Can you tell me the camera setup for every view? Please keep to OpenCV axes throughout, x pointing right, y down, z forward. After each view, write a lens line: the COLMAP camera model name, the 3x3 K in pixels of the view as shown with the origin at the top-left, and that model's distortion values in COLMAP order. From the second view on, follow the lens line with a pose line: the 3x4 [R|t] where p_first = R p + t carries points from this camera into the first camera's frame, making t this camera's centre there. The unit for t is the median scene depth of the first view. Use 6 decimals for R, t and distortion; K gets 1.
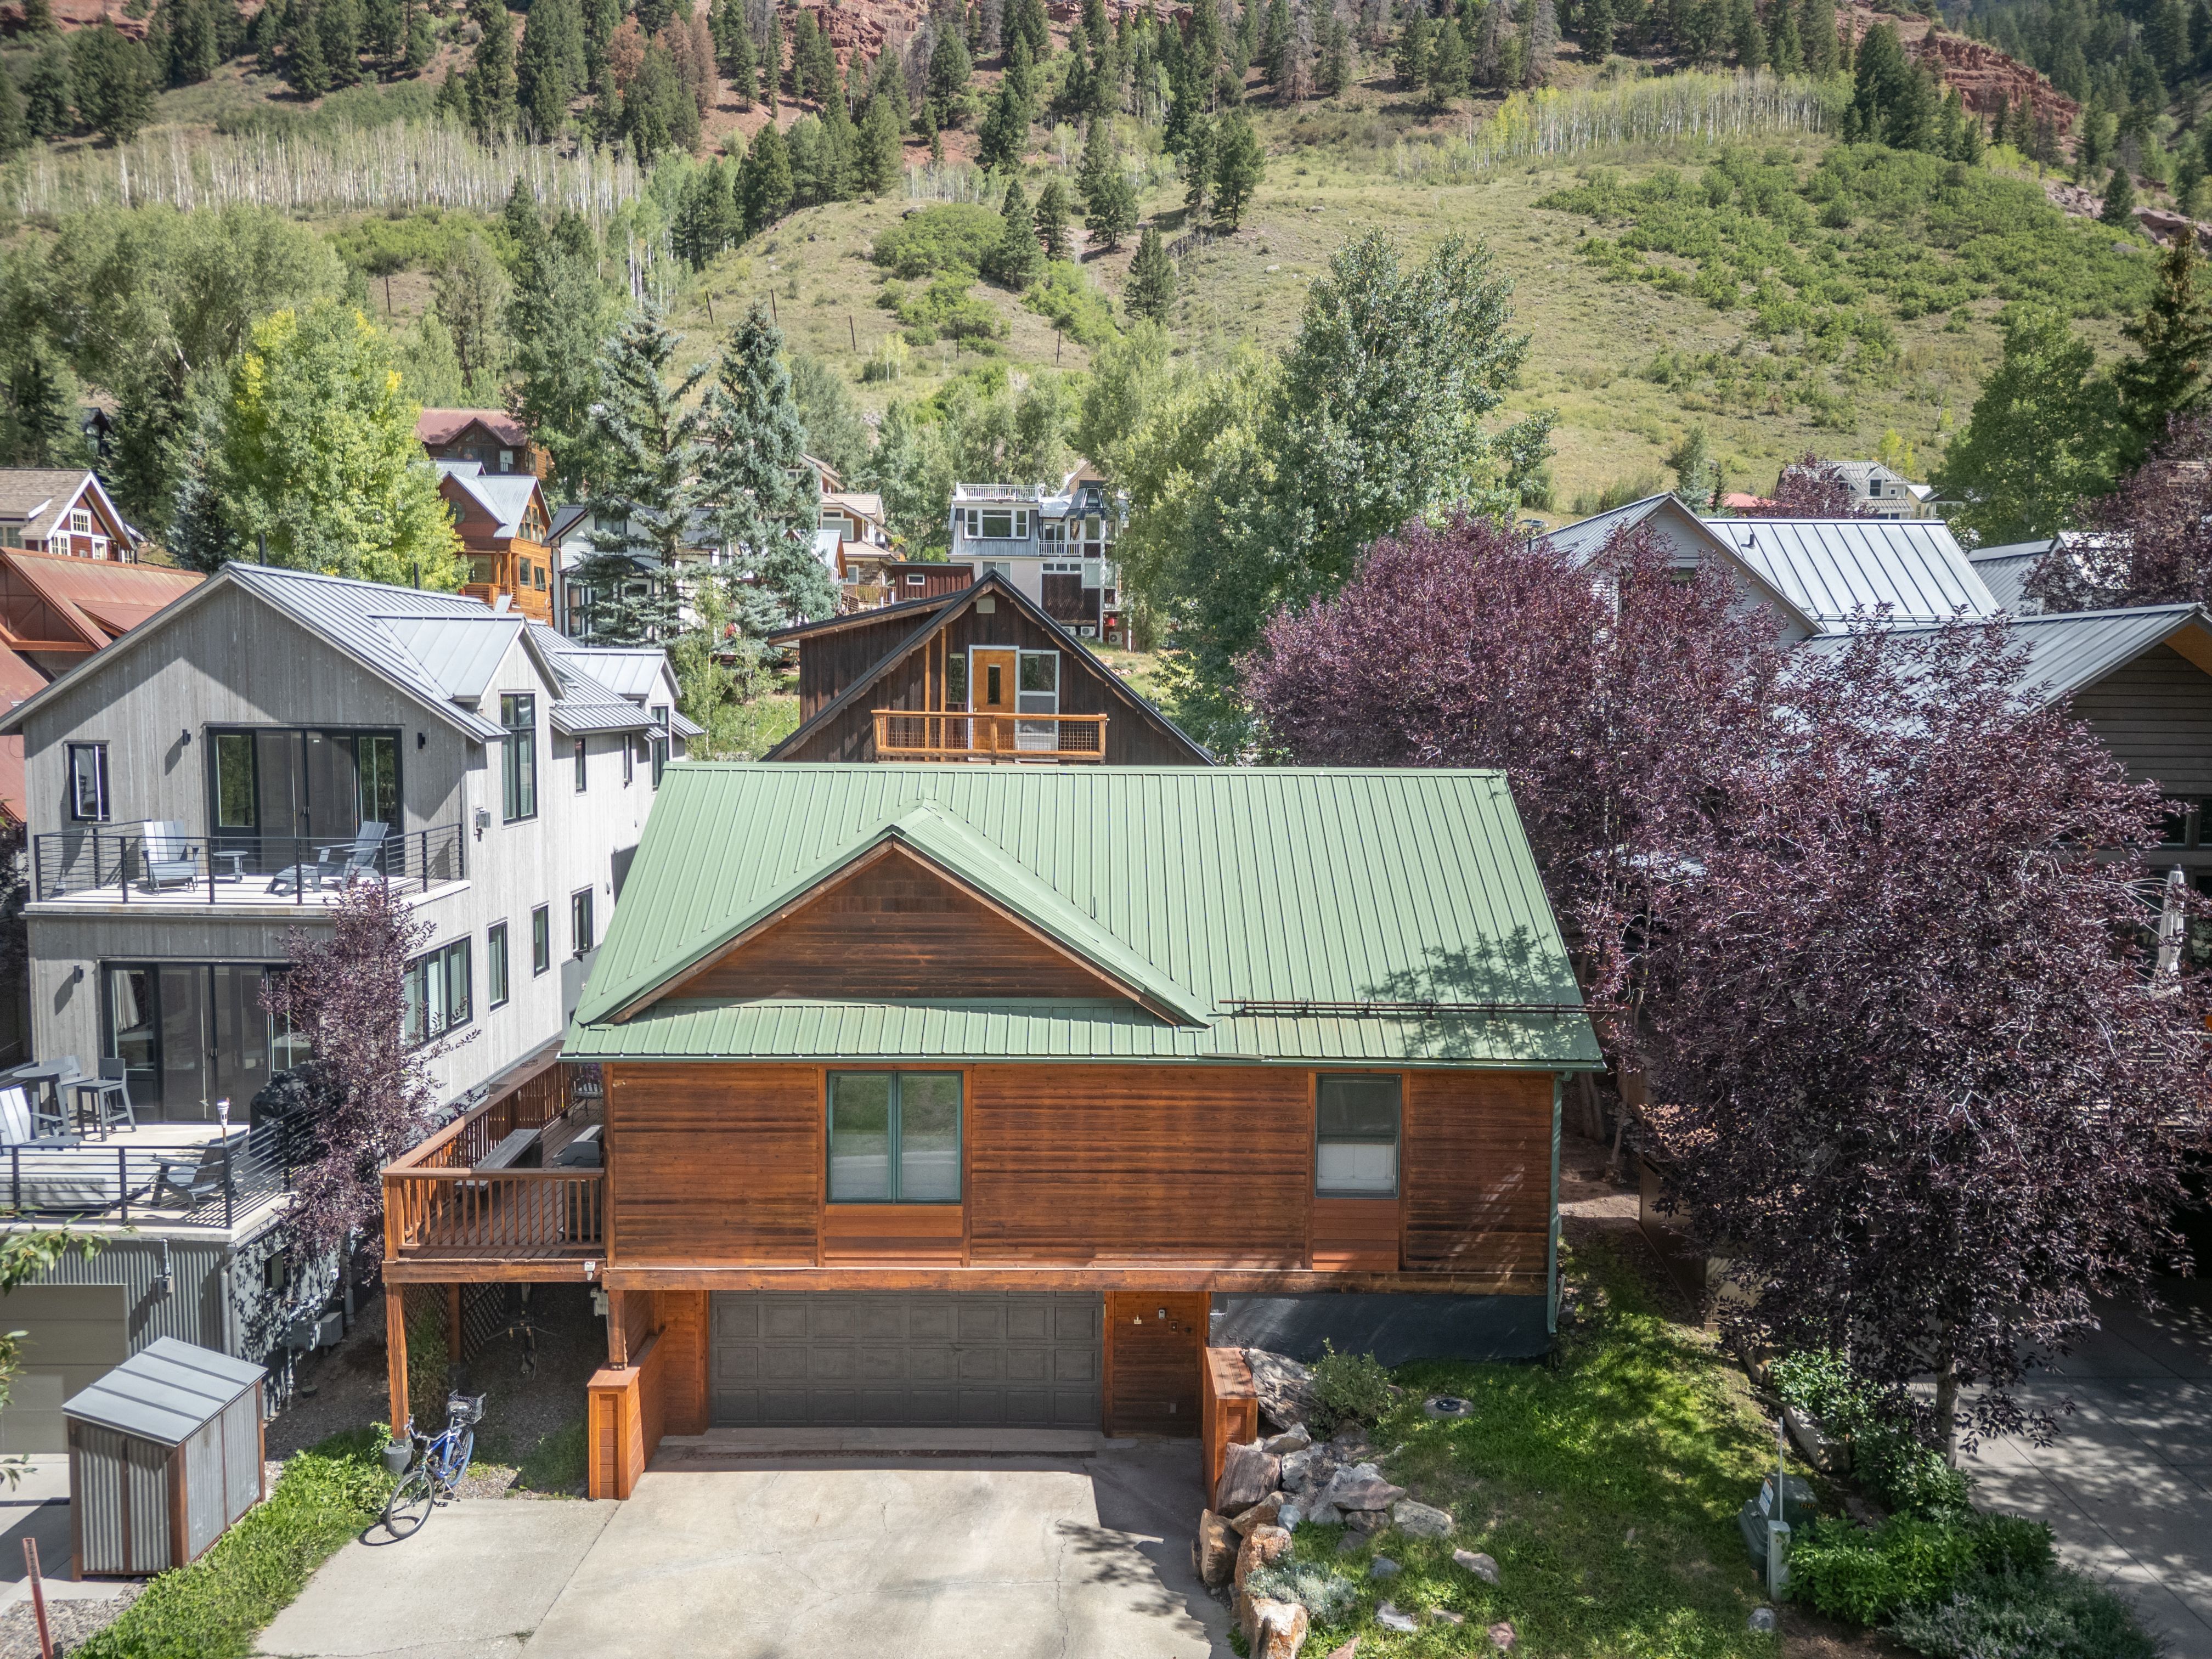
lens RADIAL K [[1549.1, 0, 1060.9], [0, 1549.1, 823.2], [0, 0, 1]] dist [0.054034, -0.042990]
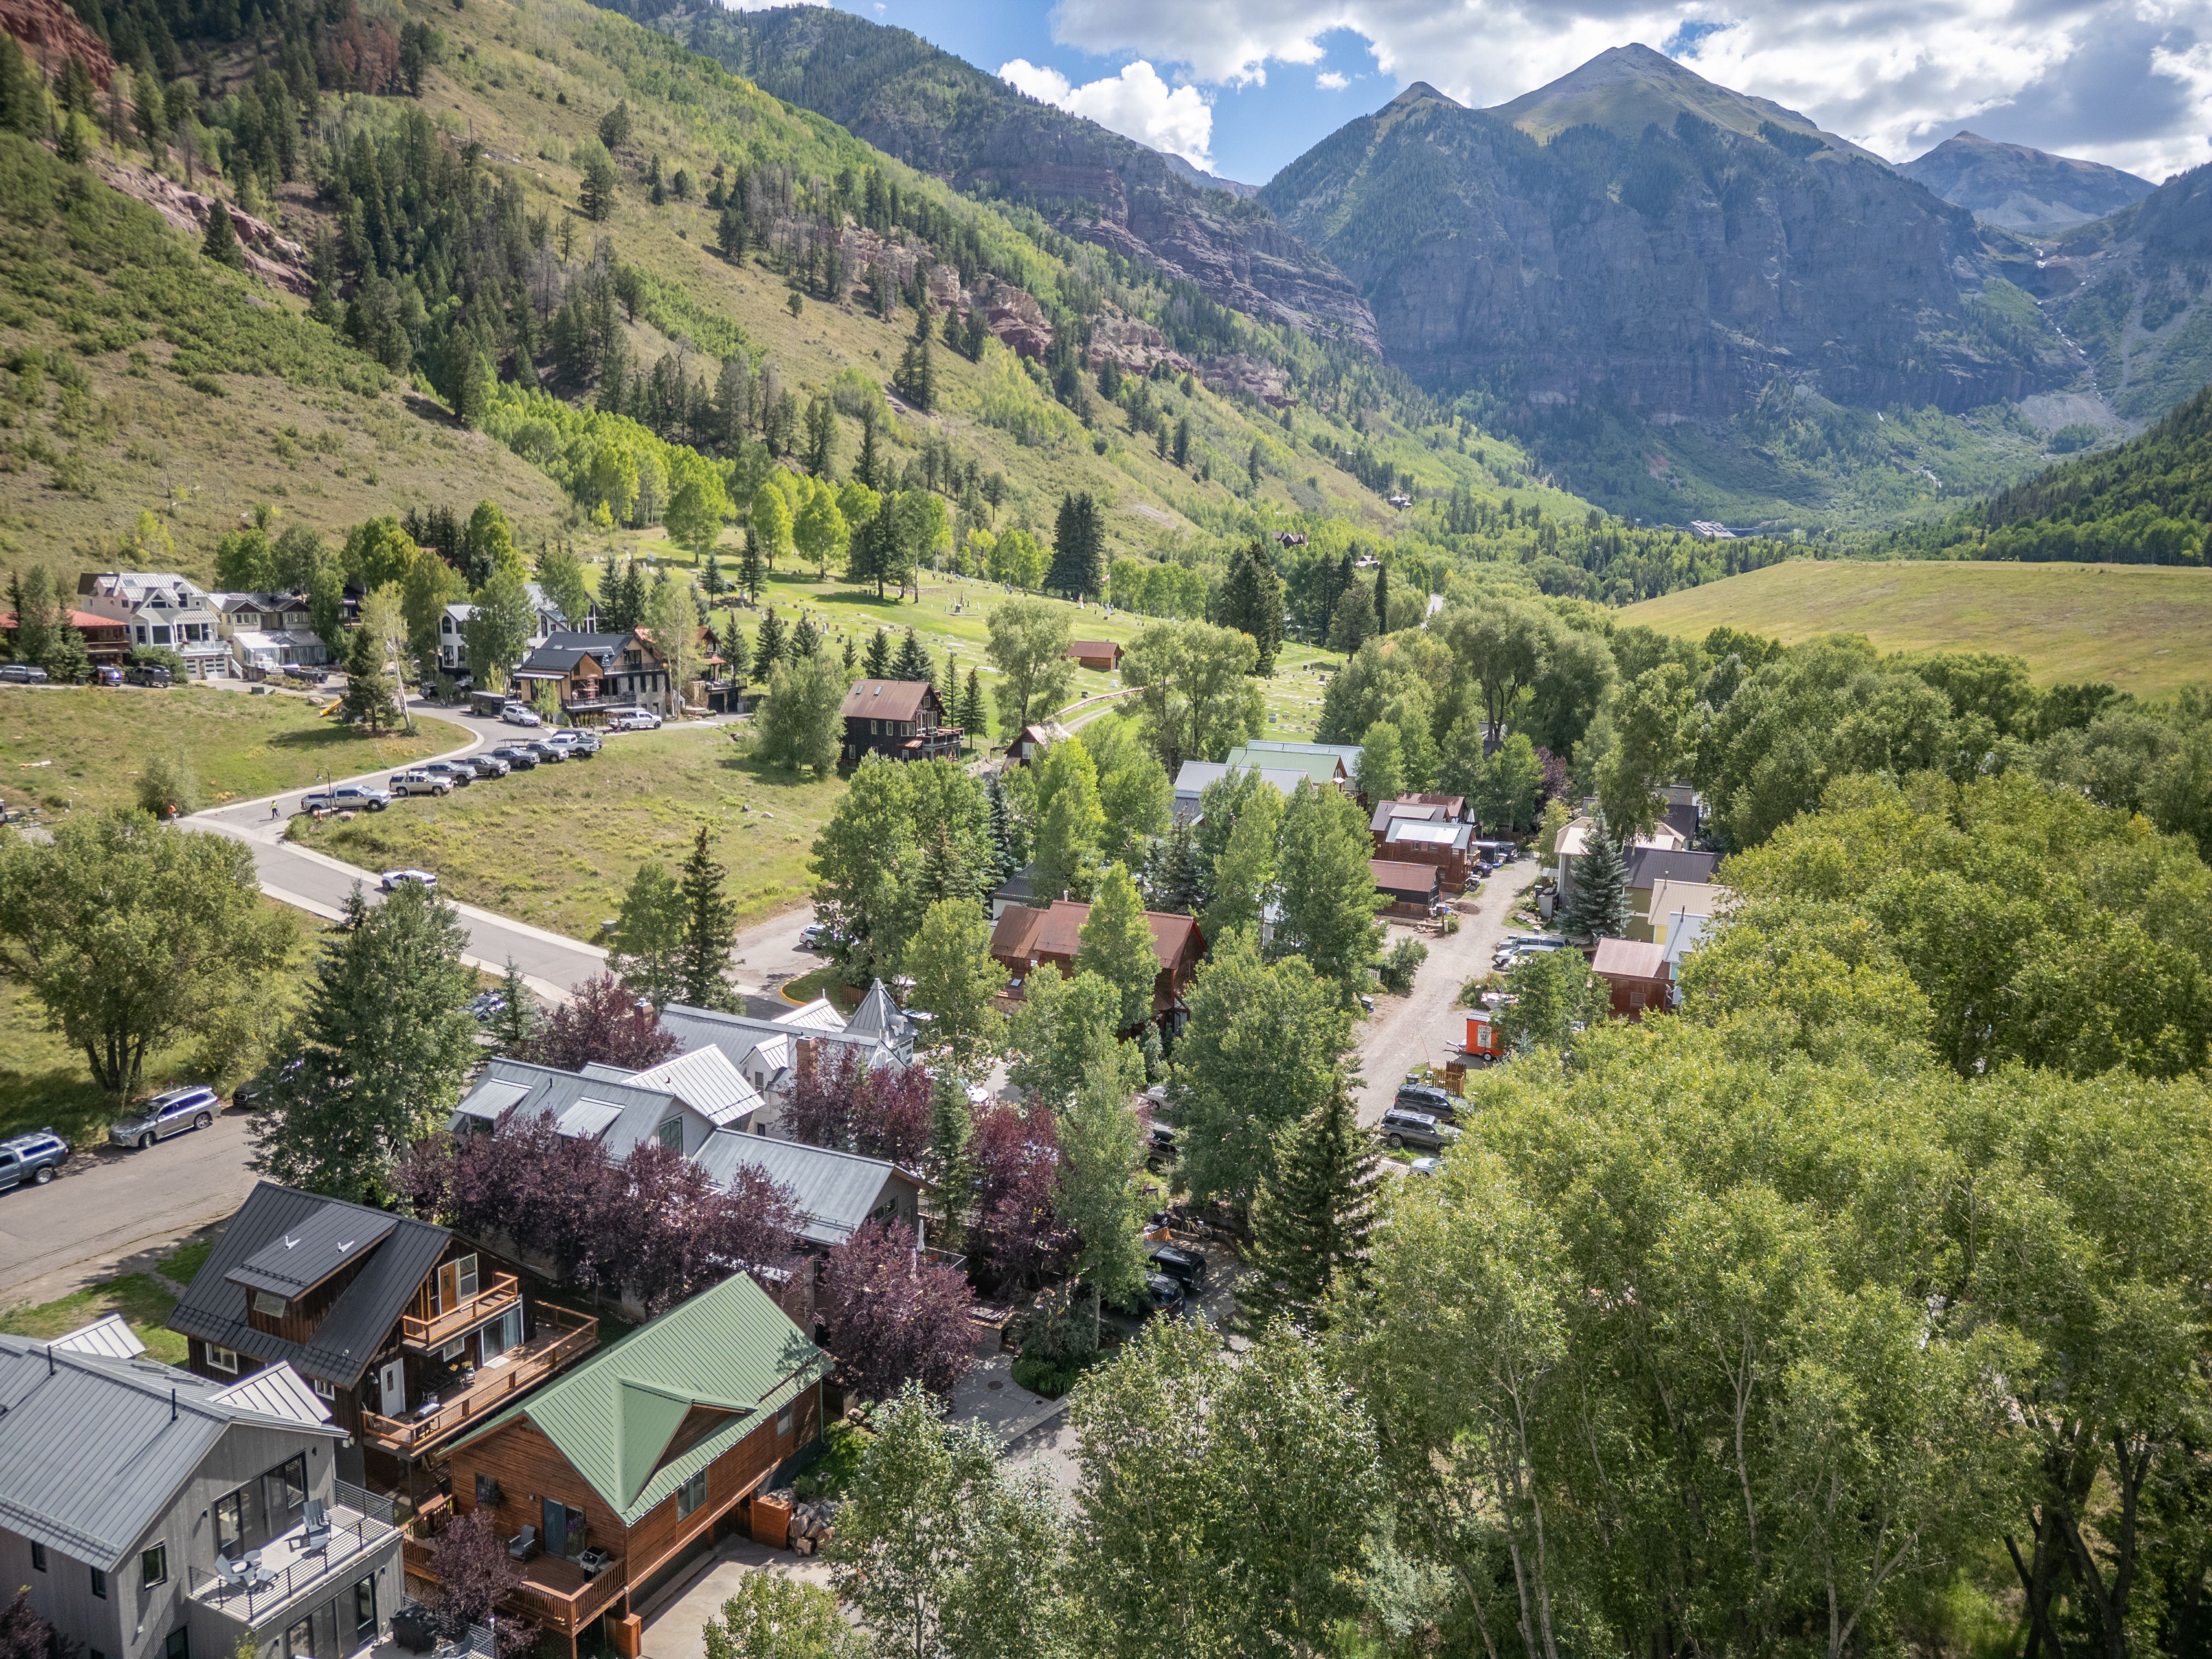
lens RADIAL K [[1549.1, 0, 1108.5], [0, 1549.1, 840.7], [0, 0, 1]] dist [0.054034, -0.042990]
pose [[0.434253, -0.159422, 0.886571, -0.147352], [0.077173, 0.987180, 0.139713, -0.092684], [-0.897479, 0.007748, 0.440989, -0.072133]]
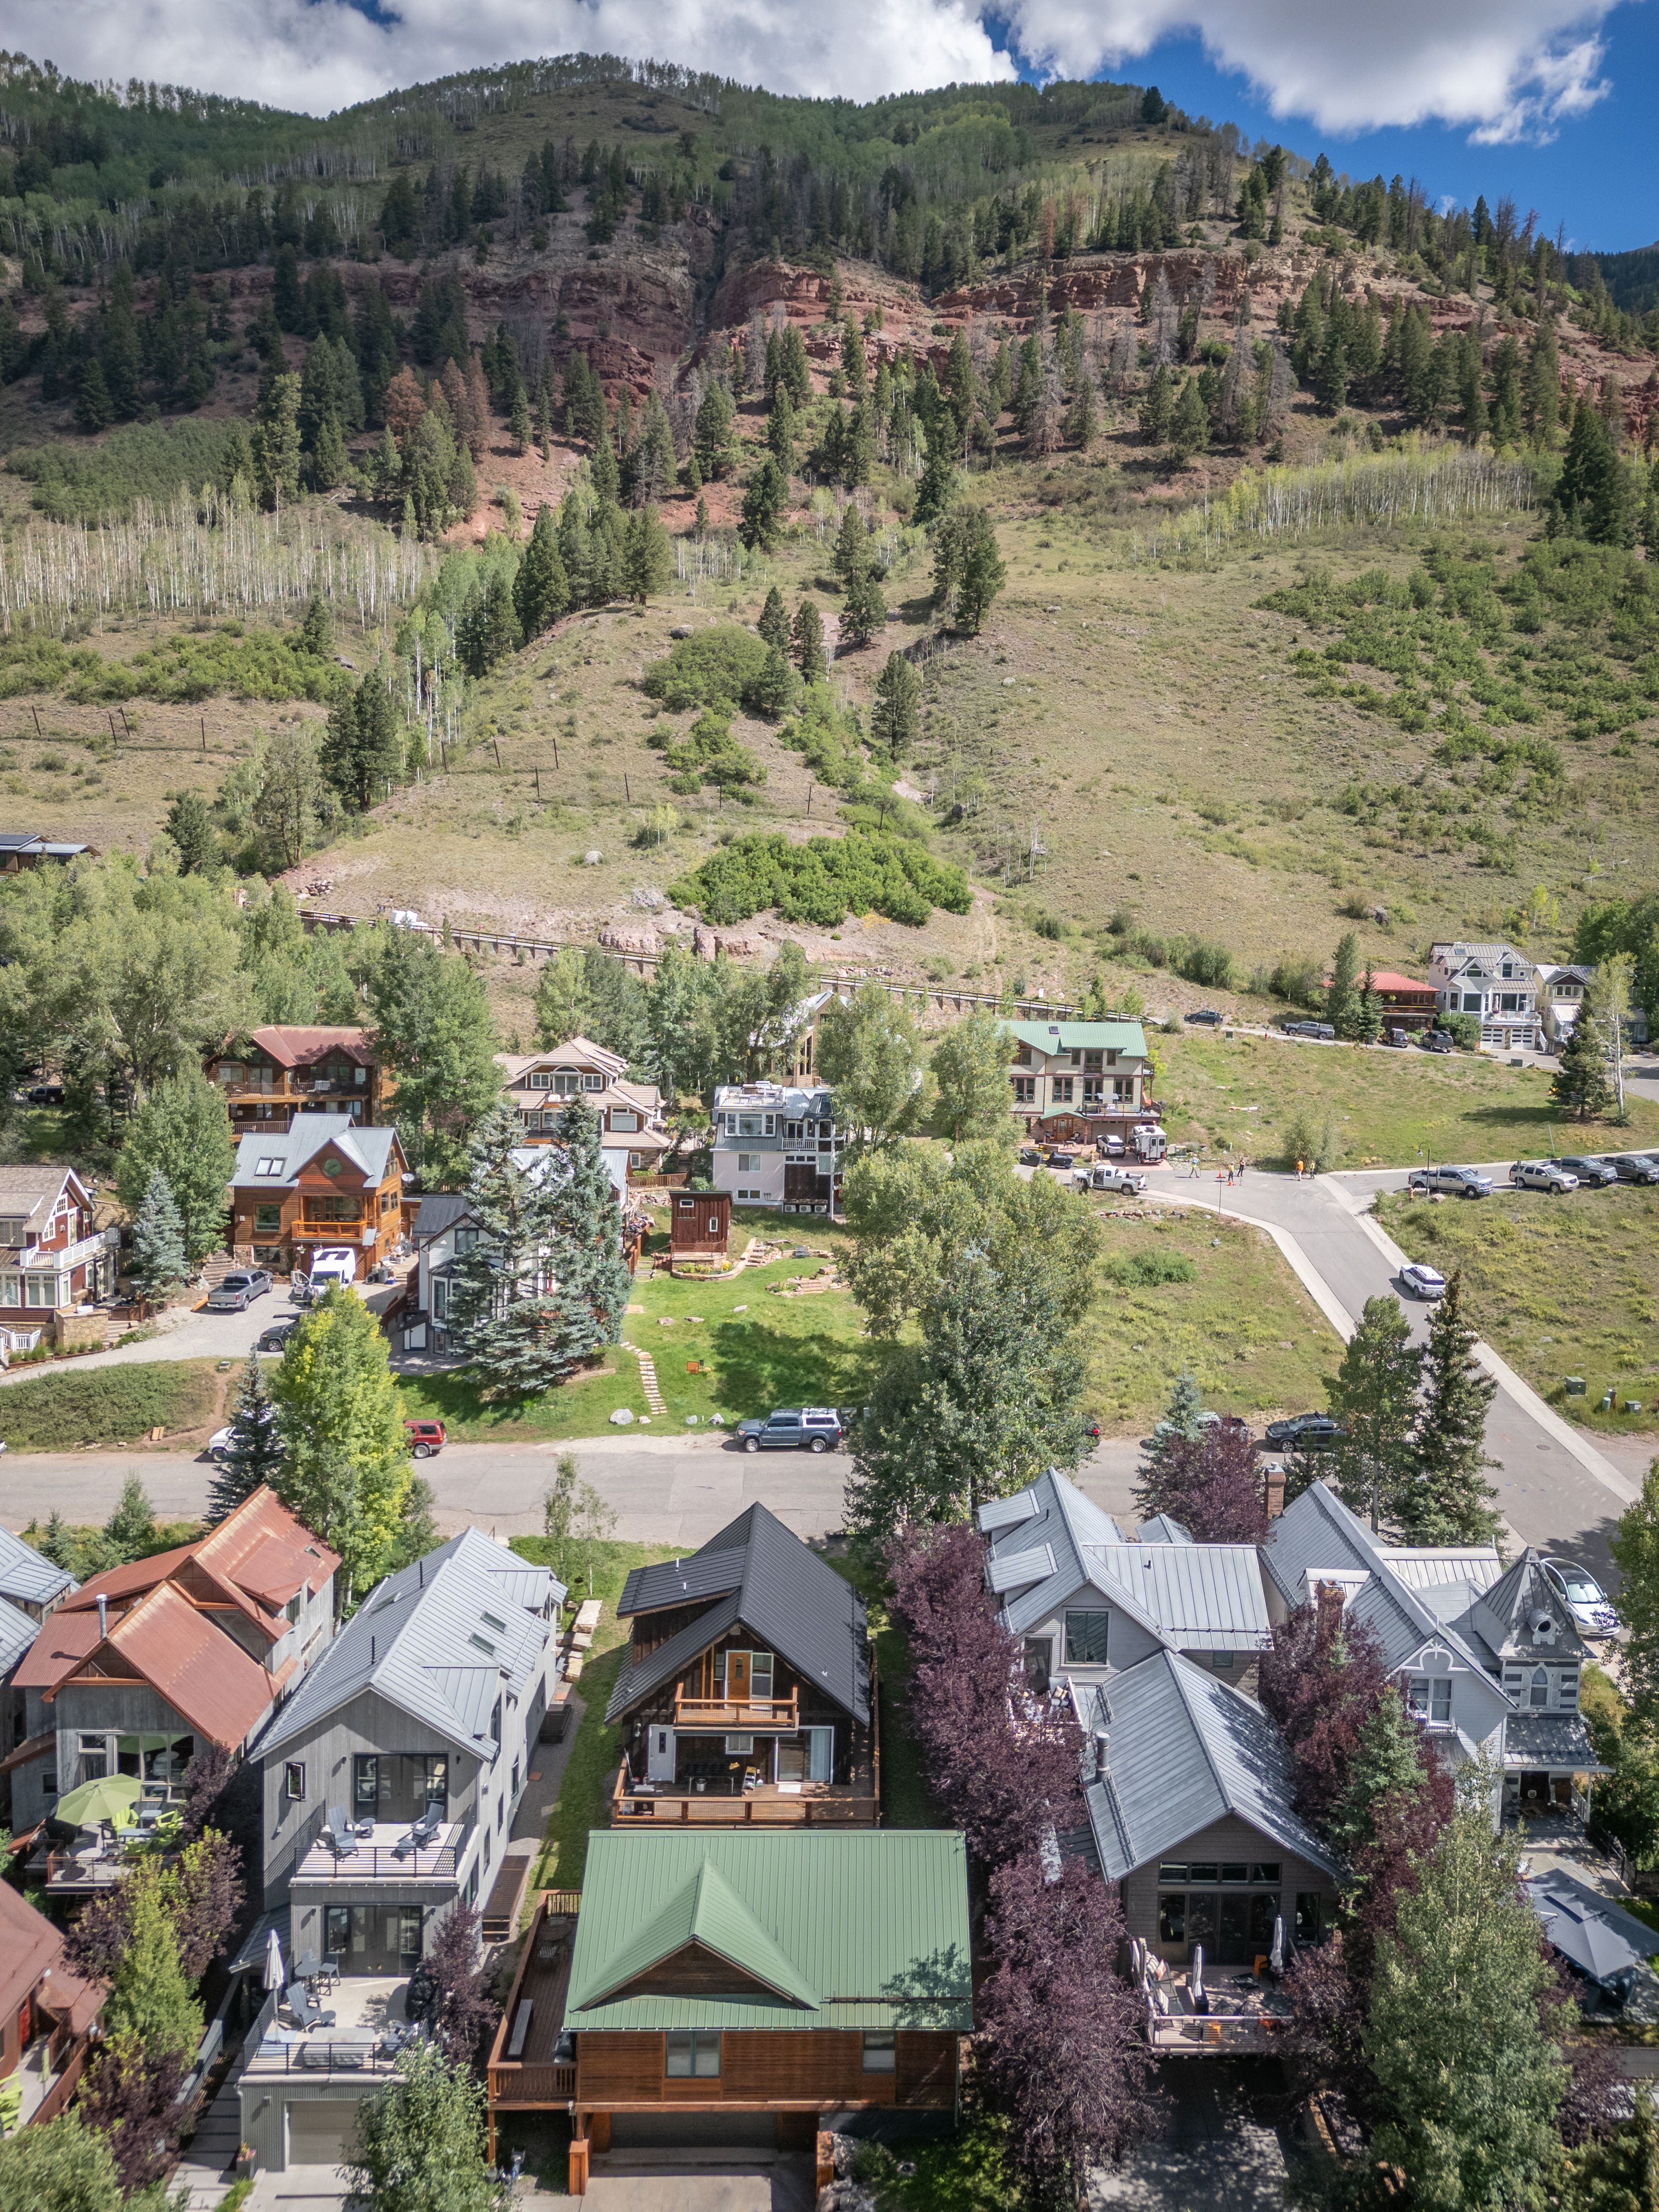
lens RADIAL K [[1549.1, 0, 856.4], [0, 1549.1, 1102.2], [0, 0, 1]] dist [0.054034, -0.042990]
pose [[0.999597, 0.012410, 0.025527, 0.004639], [-0.013145, 0.999498, 0.028820, -0.089206], [-0.025157, -0.029144, 0.999259, -0.094565]]
